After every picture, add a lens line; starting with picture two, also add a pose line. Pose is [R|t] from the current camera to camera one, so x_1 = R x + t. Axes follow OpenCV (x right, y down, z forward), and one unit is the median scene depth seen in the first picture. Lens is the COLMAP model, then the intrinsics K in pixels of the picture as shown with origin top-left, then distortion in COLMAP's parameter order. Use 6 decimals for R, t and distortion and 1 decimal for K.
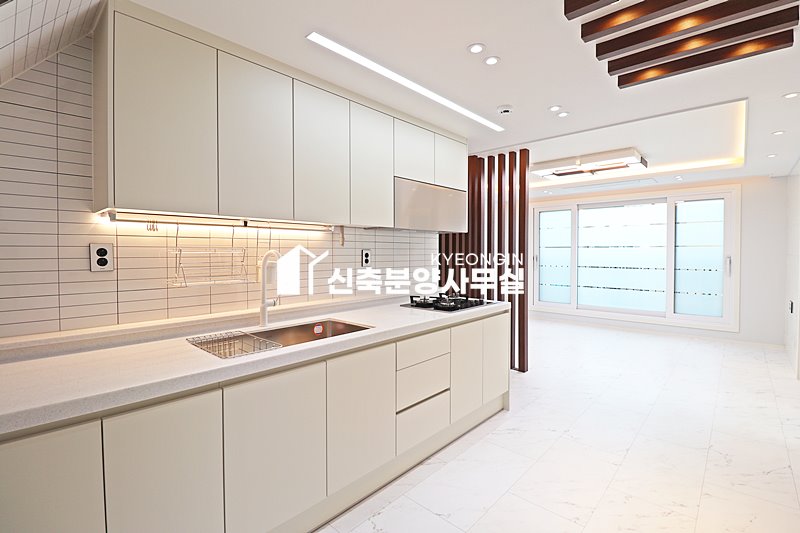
lens RADIAL K [[372.8, 0, 402.2], [0, 372.8, 259.9], [0, 0, 1]] dist [-0.001588, -0.012908]
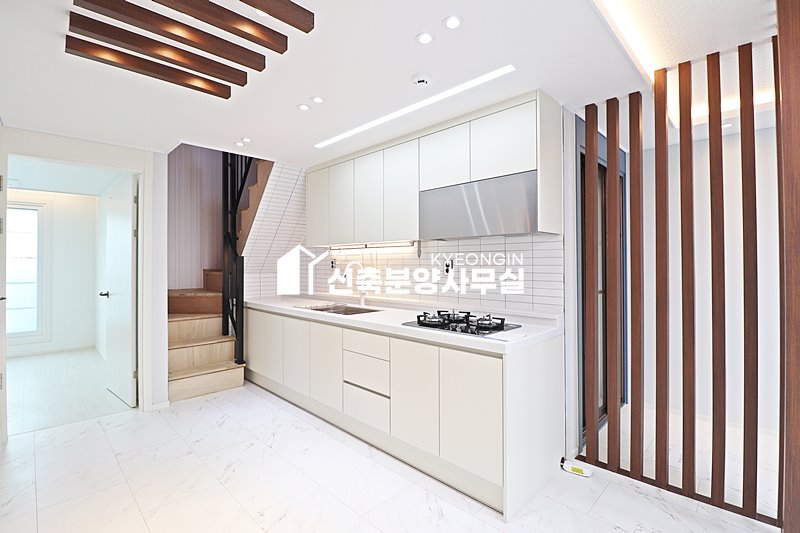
lens RADIAL K [[372.8, 0, 402.2], [0, 372.8, 259.9], [0, 0, 1]] dist [-0.001588, -0.012908]
pose [[-0.037571, -0.012908, -0.999211, 1.184142], [-0.021815, 0.999689, -0.012094, -0.014118], [0.999056, 0.021343, -0.037841, 1.110700]]
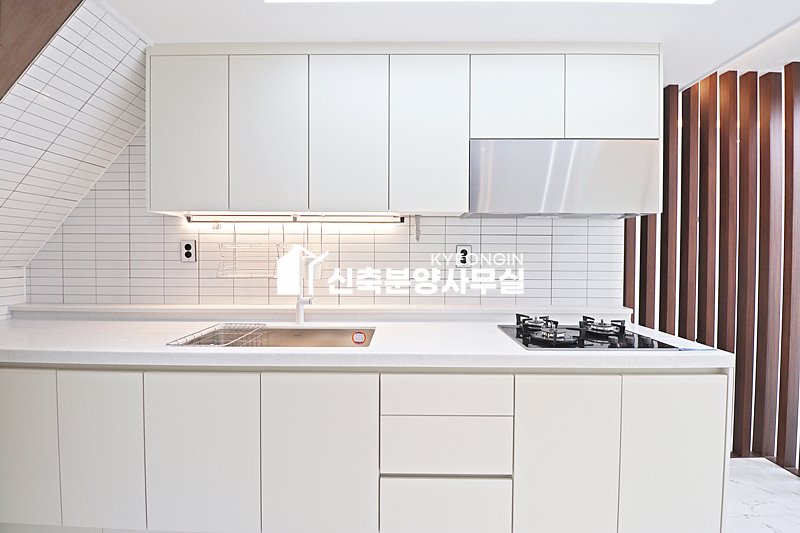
lens RADIAL K [[372.8, 0, 402.2], [0, 372.8, 259.9], [0, 0, 1]] dist [-0.001588, -0.012908]
pose [[0.665040, 0.016560, -0.746624, 0.467622], [-0.020739, 0.999778, 0.003702, 0.002655], [0.746519, 0.013022, 0.665236, 0.494686]]
